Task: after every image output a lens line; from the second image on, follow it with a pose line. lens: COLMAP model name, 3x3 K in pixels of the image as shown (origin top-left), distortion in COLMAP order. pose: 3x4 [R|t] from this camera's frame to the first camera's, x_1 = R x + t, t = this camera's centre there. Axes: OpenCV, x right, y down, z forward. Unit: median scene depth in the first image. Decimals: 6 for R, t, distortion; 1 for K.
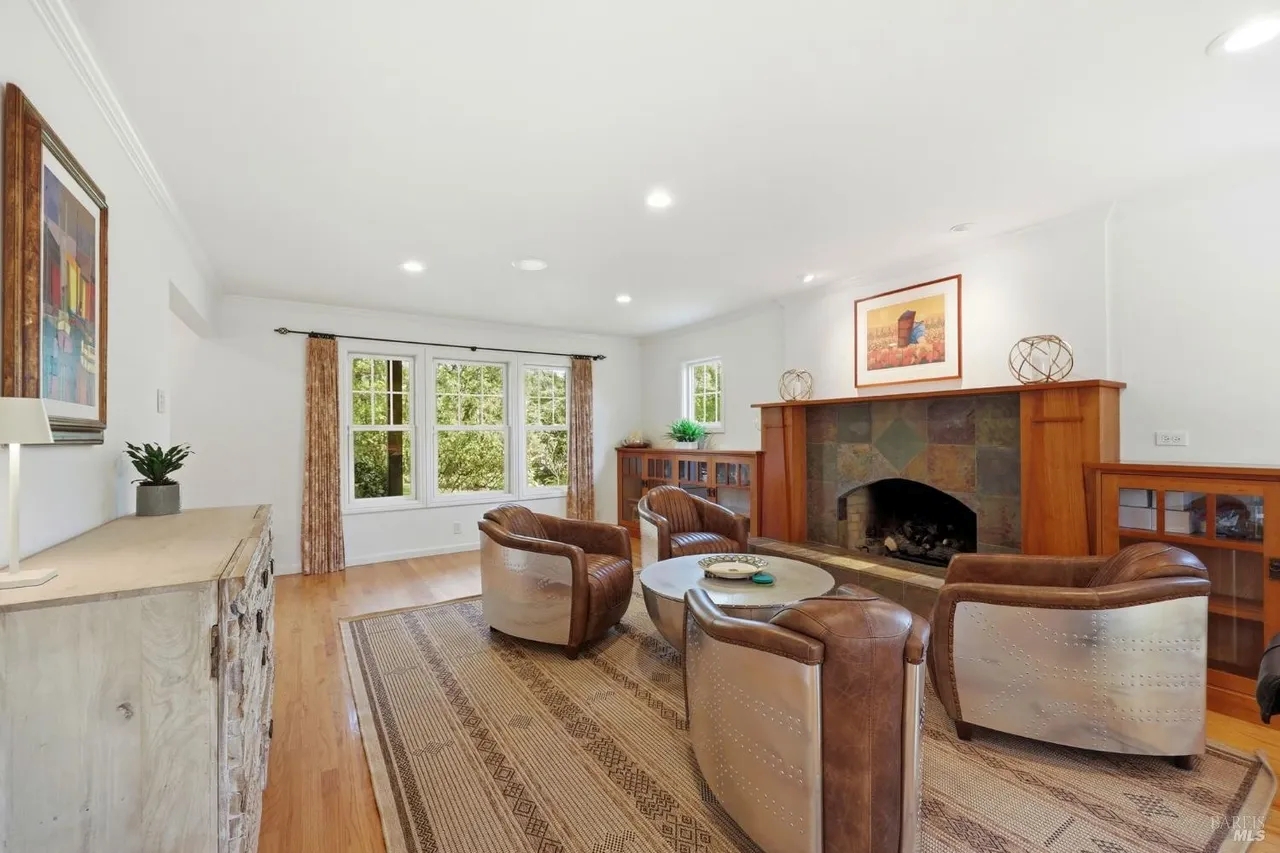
lens RADIAL K [[527.4, 0, 645.6], [0, 527.4, 439.4], [0, 0, 1]] dist [-0.000028, 0.000305]
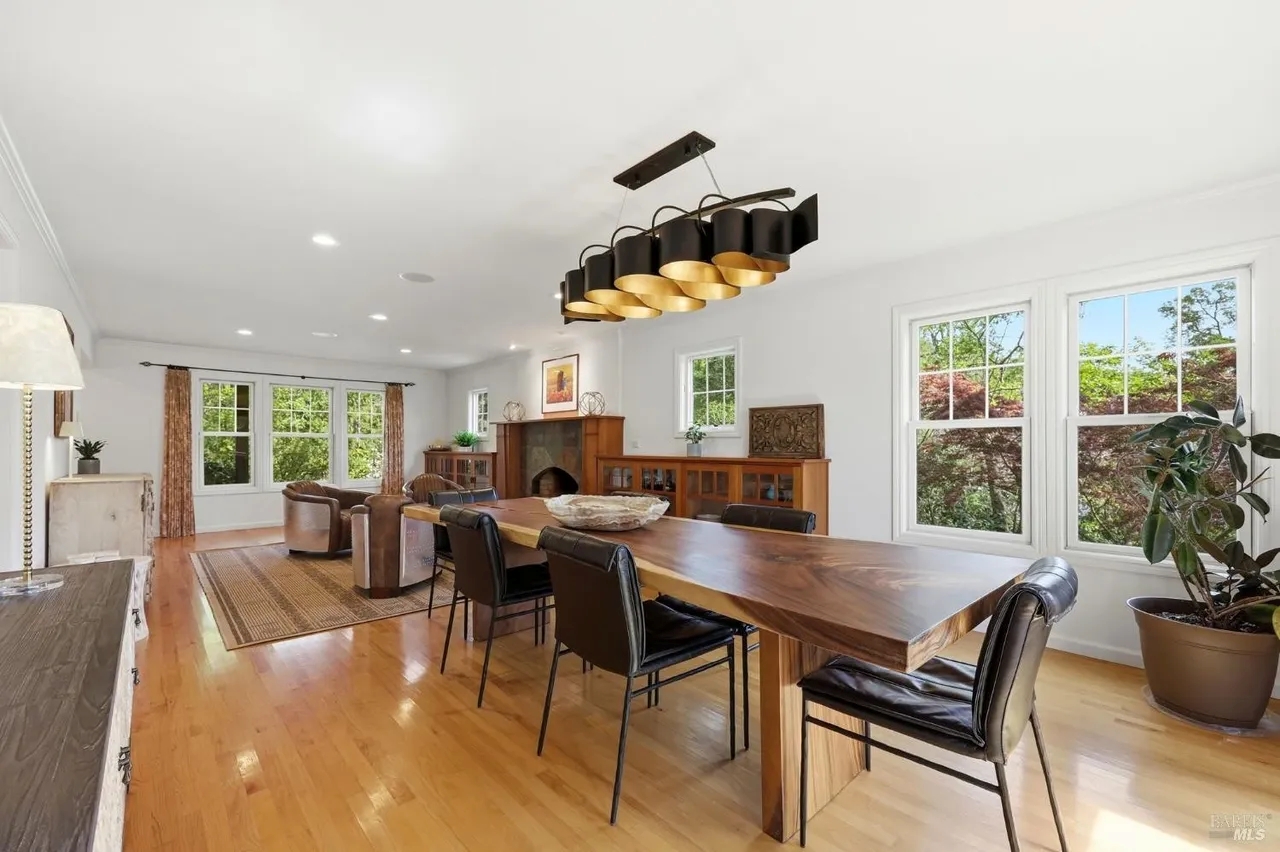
lens RADIAL K [[535.1, 0, 648.6], [0, 535.1, 450.8], [0, 0, 1]] dist [-0.001056, -0.000435]
pose [[0.984282, 0.008246, 0.176410, 0.439649], [-0.008207, 0.999966, -0.000952, 0.018541], [-0.176412, -0.000511, 0.984316, -0.737772]]
